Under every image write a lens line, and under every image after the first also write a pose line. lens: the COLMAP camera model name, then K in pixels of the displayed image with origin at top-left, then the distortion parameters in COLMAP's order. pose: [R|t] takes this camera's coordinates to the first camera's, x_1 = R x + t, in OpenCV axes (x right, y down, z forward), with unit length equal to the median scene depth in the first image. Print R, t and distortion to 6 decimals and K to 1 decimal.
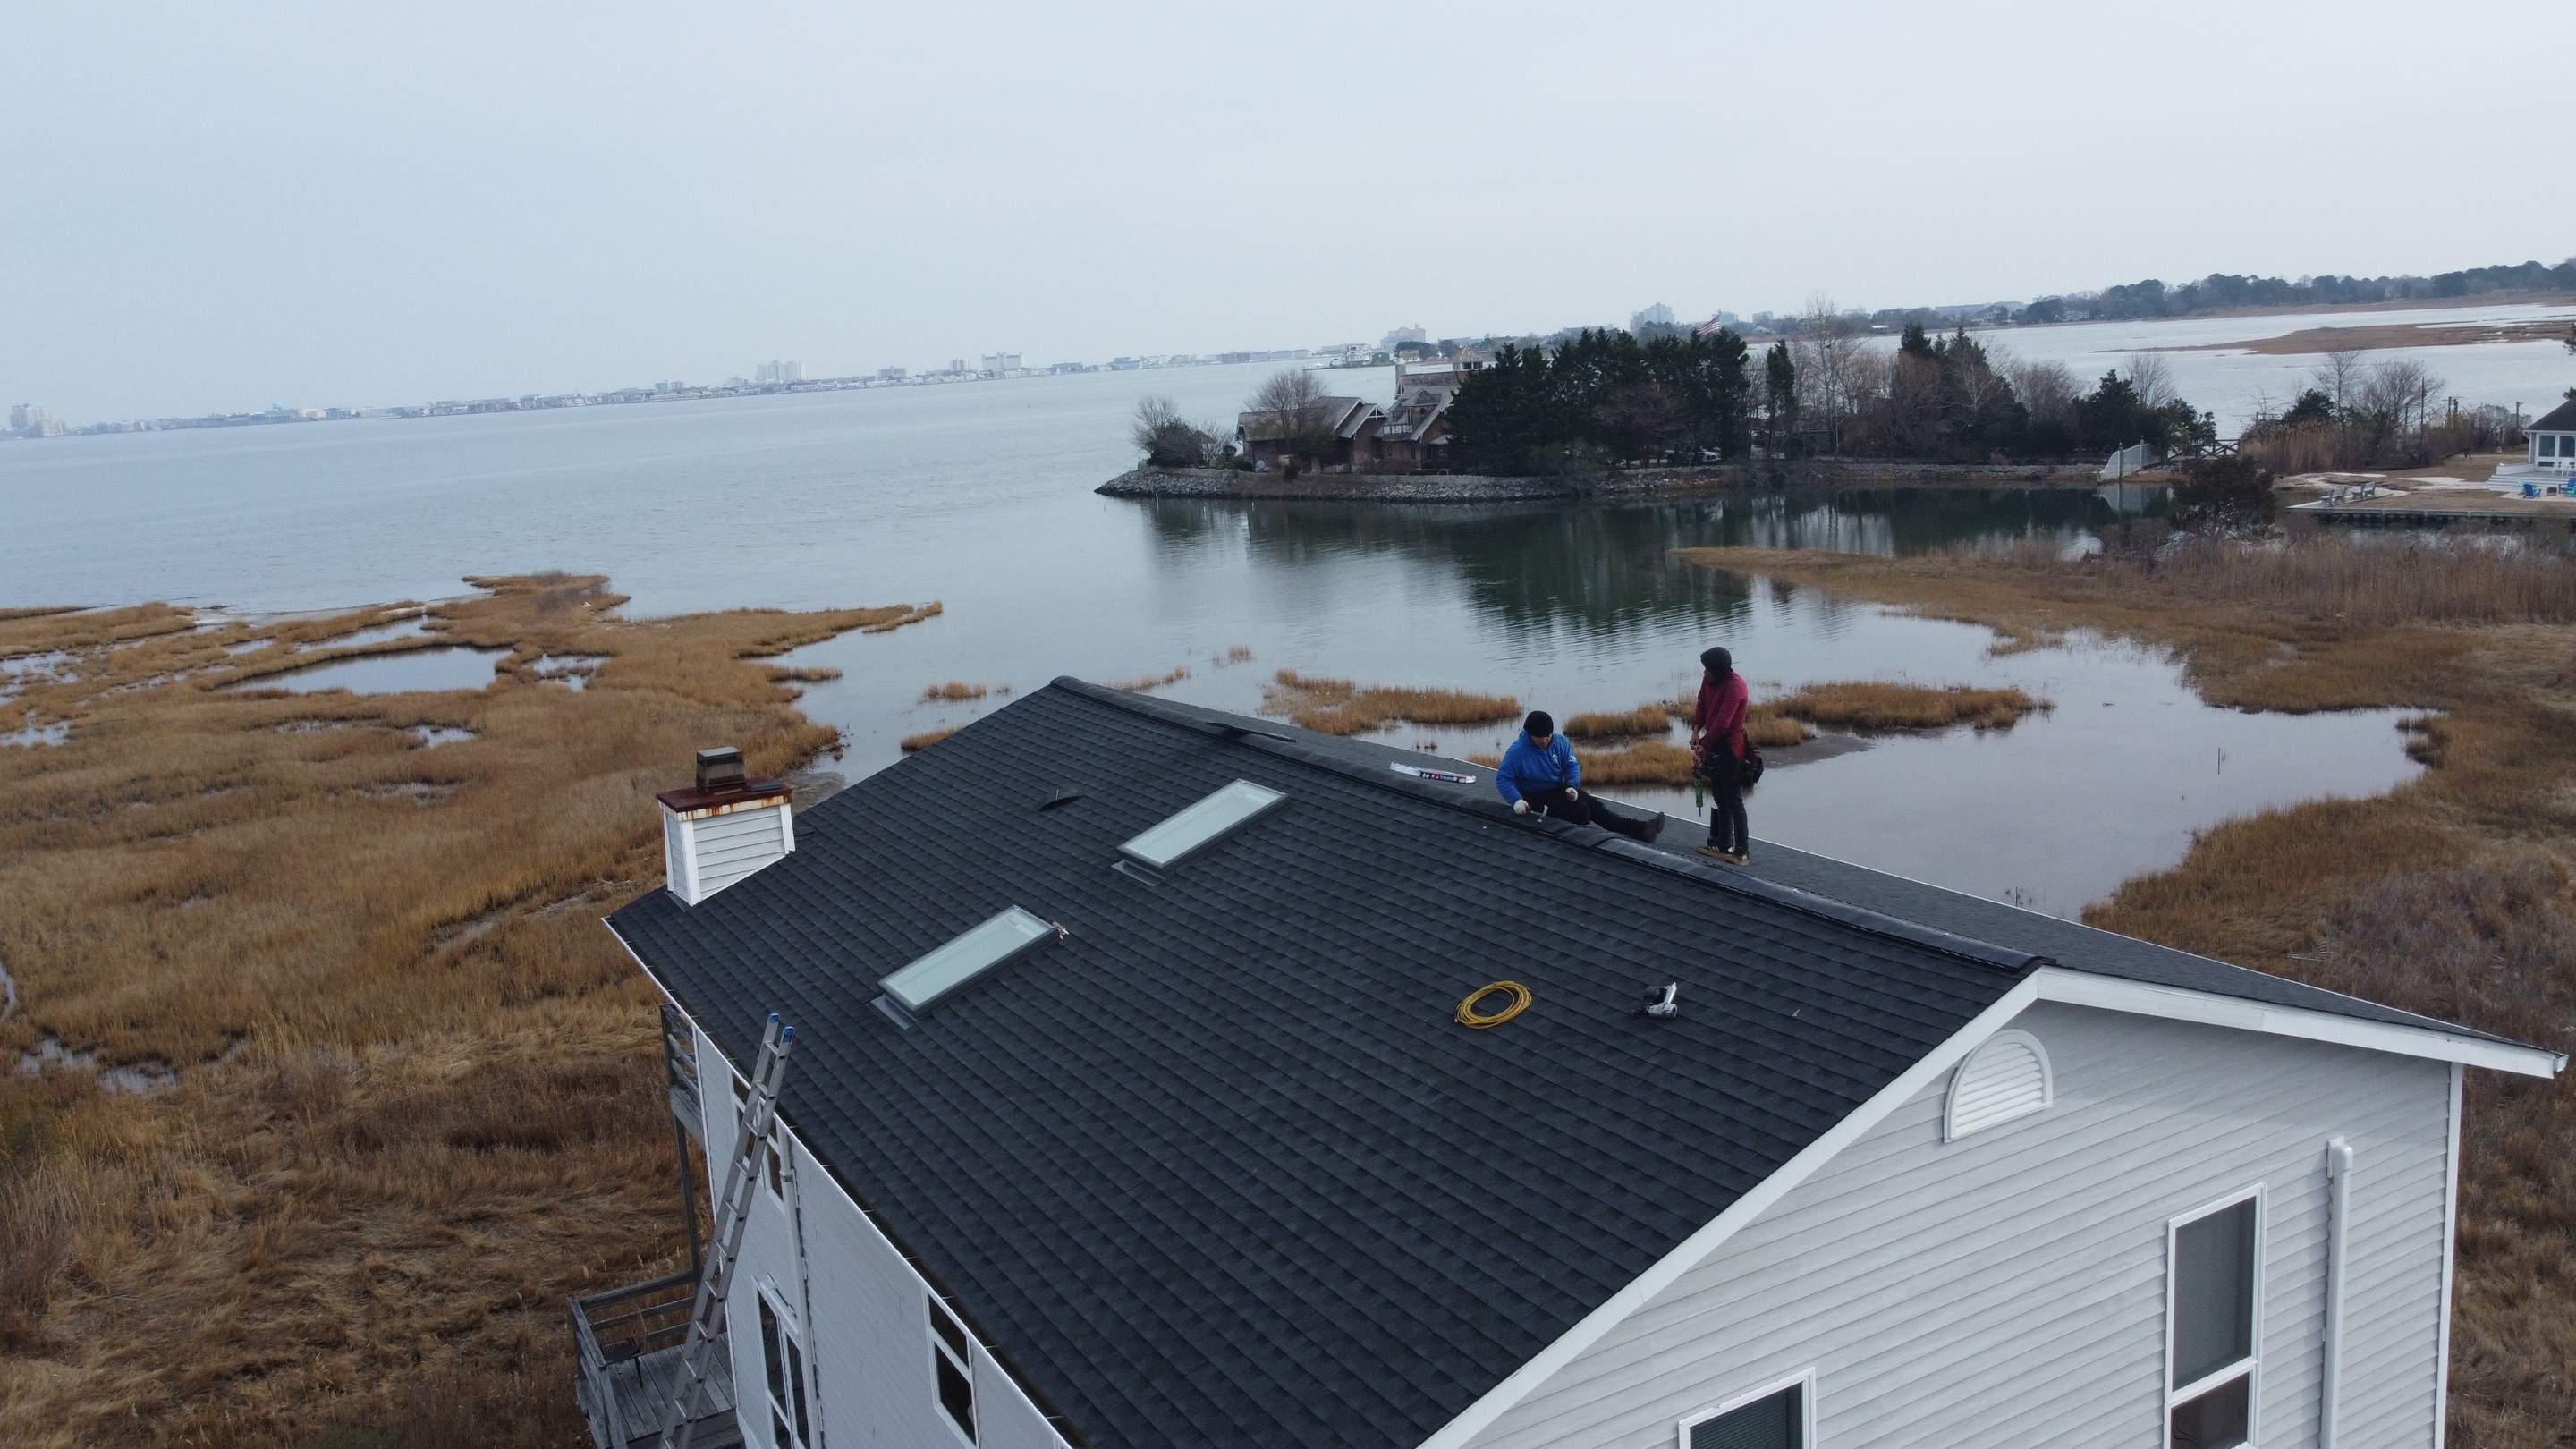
lens RADIAL K [[1957.5, 0, 1284.2], [0, 1957.5, 712.1], [0, 0, 1]] dist [0.001530, -0.003319]
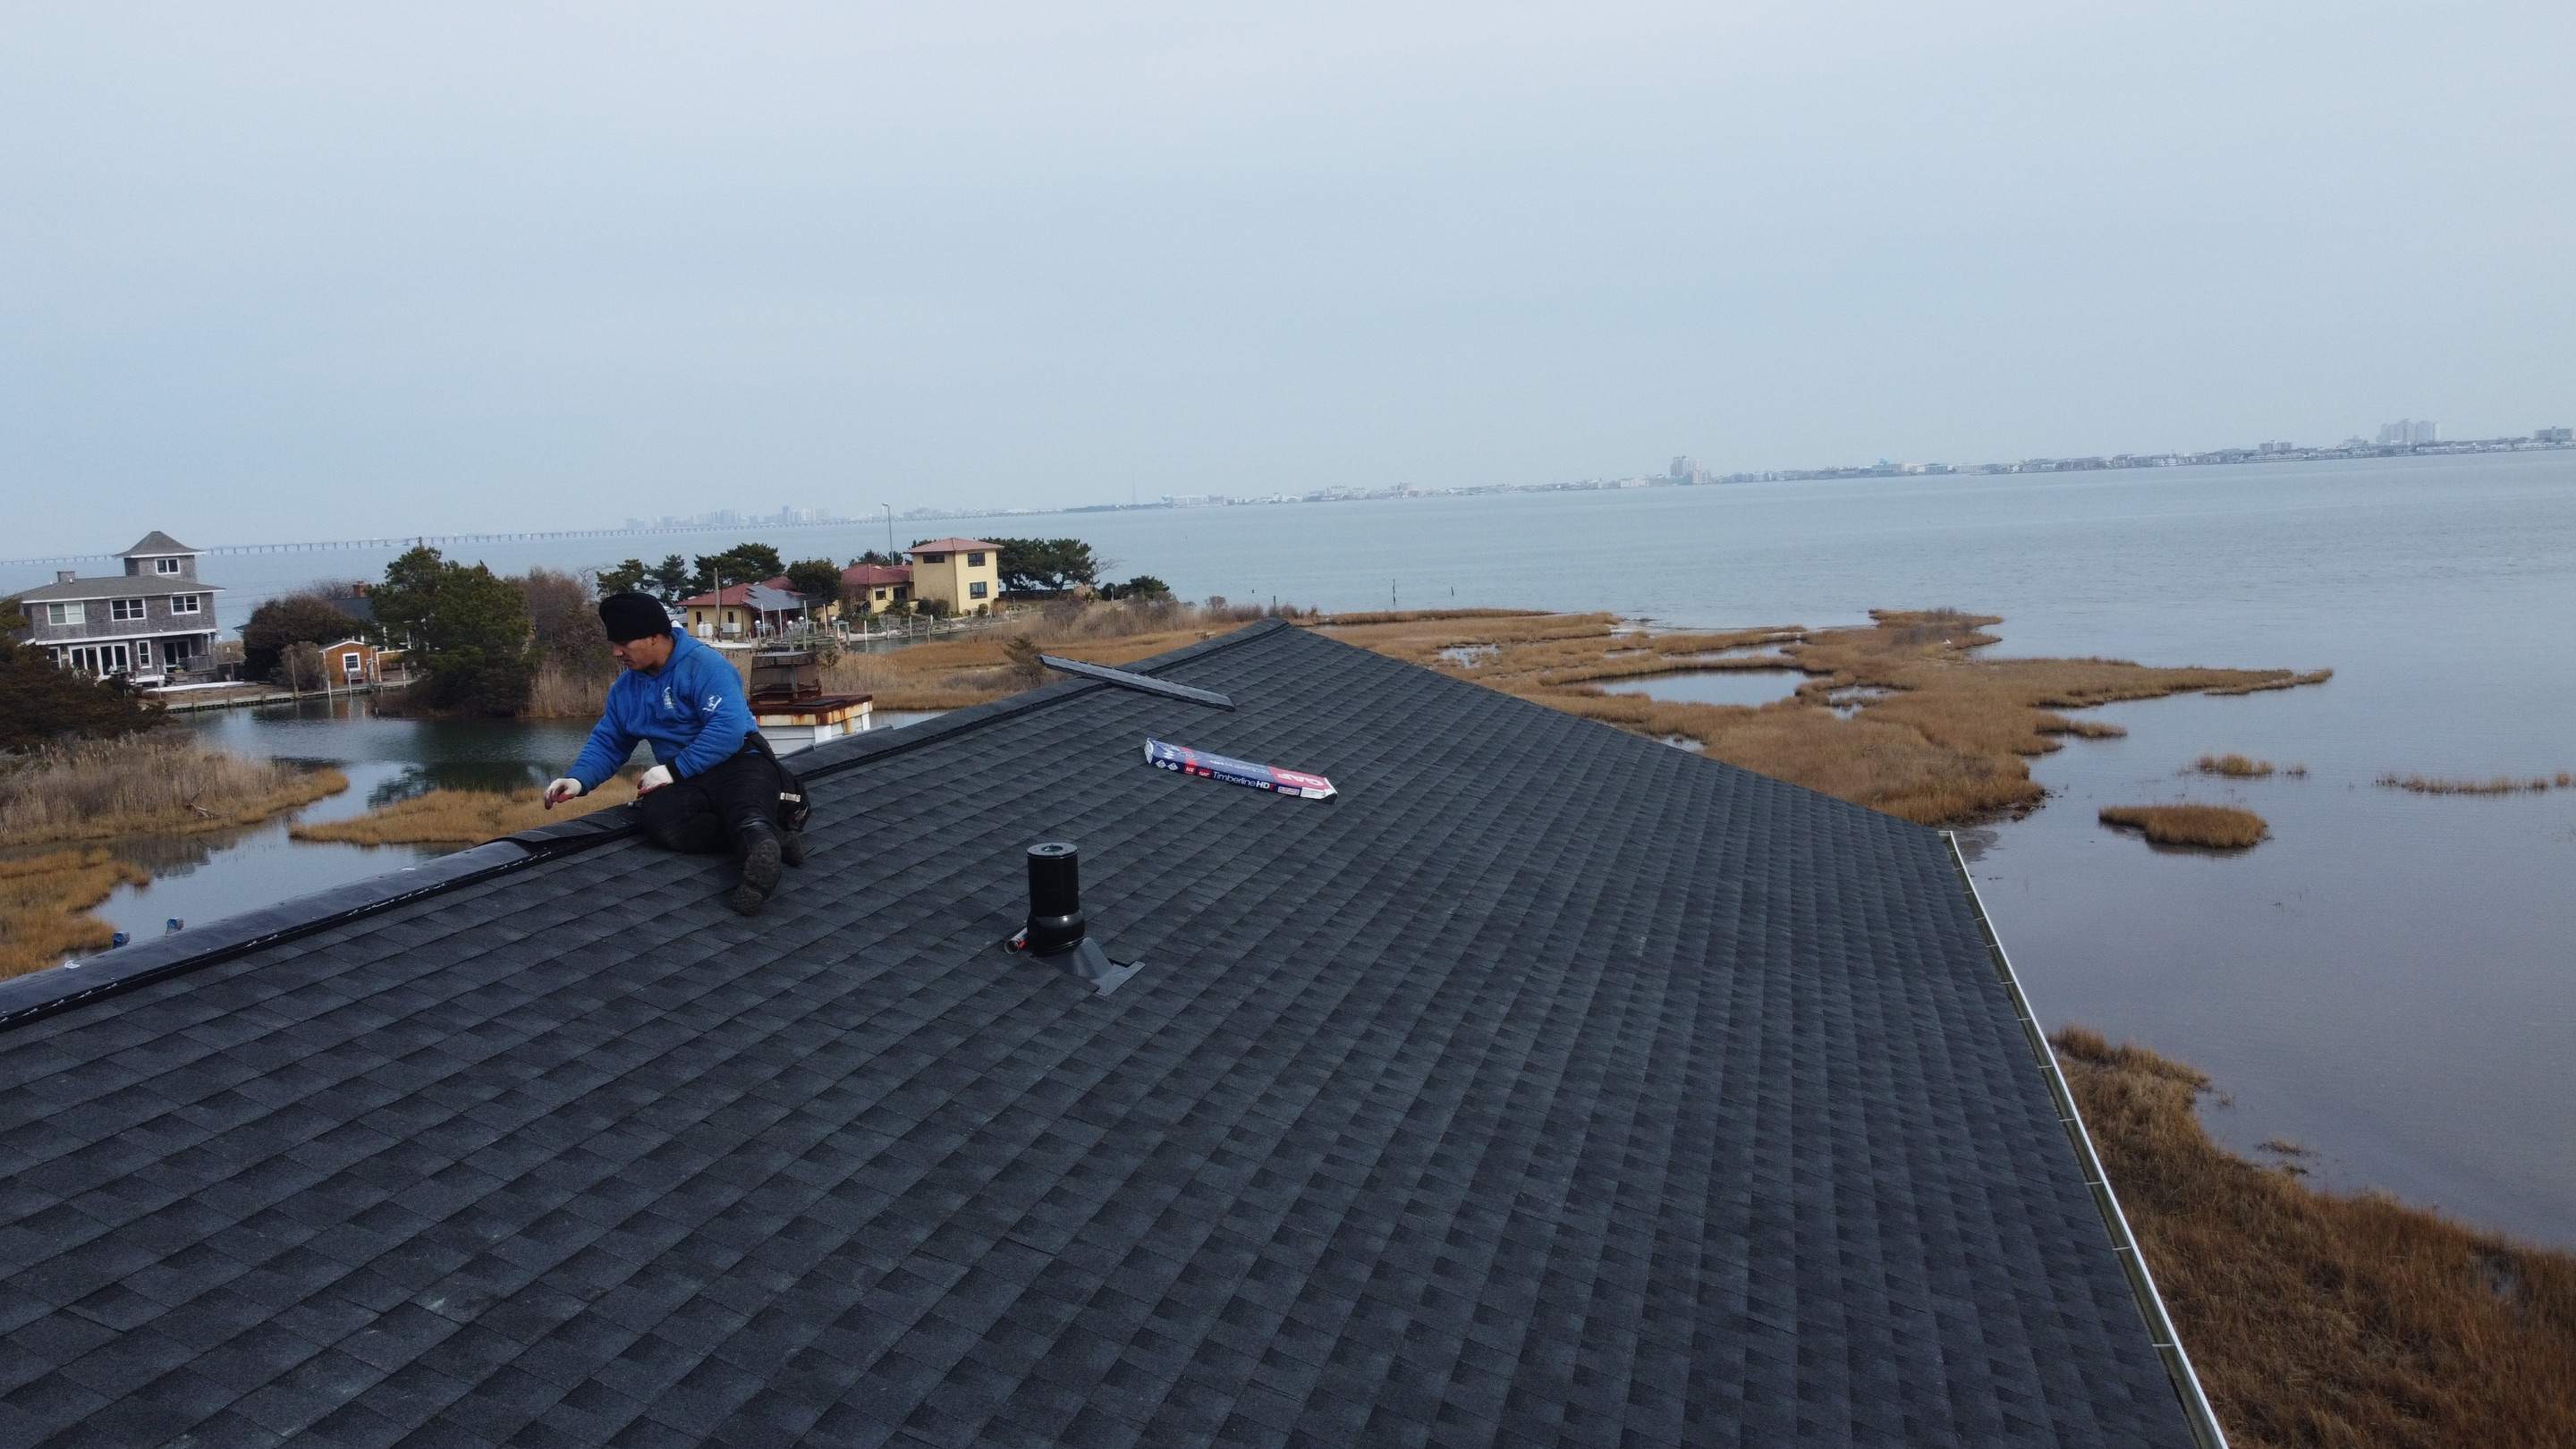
lens RADIAL K [[1957.5, 0, 1284.9], [0, 1957.5, 714.8], [0, 0, 1]] dist [0.001530, -0.003319]
pose [[0.719393, 0.105296, -0.686575, 0.119068], [-0.124743, 0.991958, 0.021425, 0.000425], [0.683310, 0.070233, 0.726743, 0.147785]]
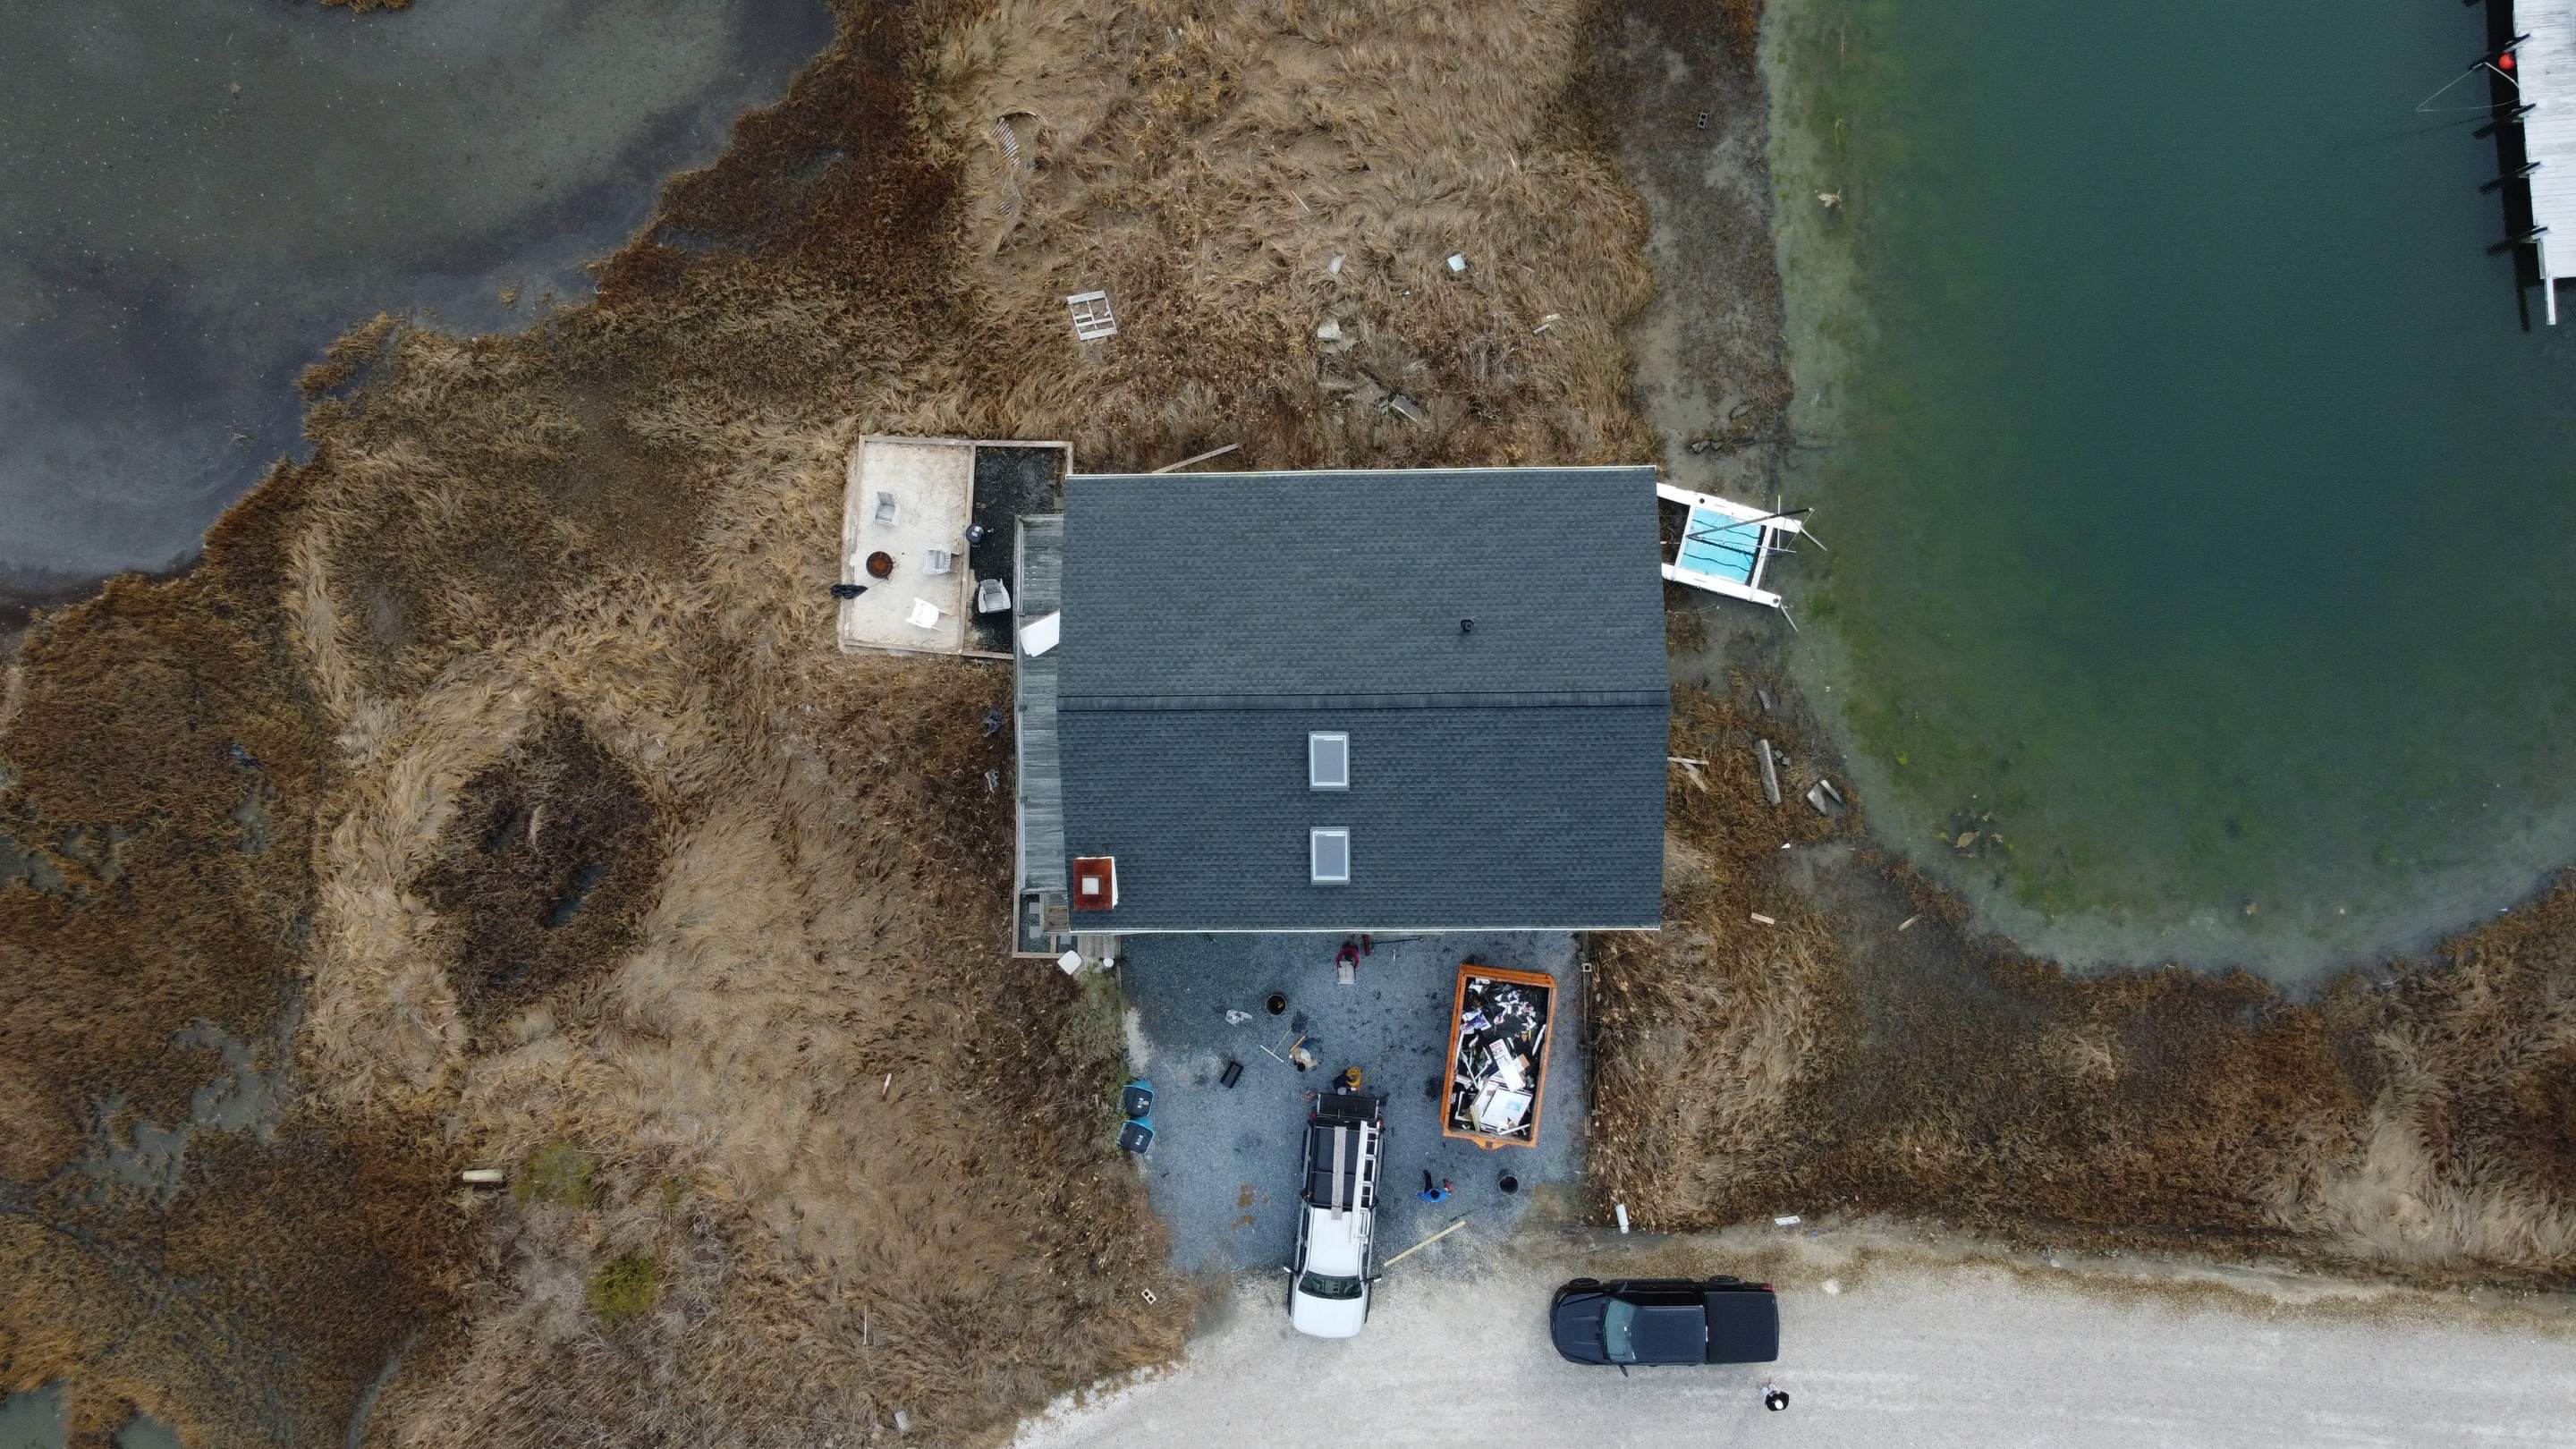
lens RADIAL K [[1957.5, 0, 1289.9], [0, 1957.5, 720.6], [0, 0, 1]] dist [0.001530, -0.003319]
pose [[0.486737, -0.872355, 0.045642, -0.033175], [0.163300, 0.142194, 0.976276, -0.575517], [-0.858149, -0.467736, 0.211667, 0.115705]]
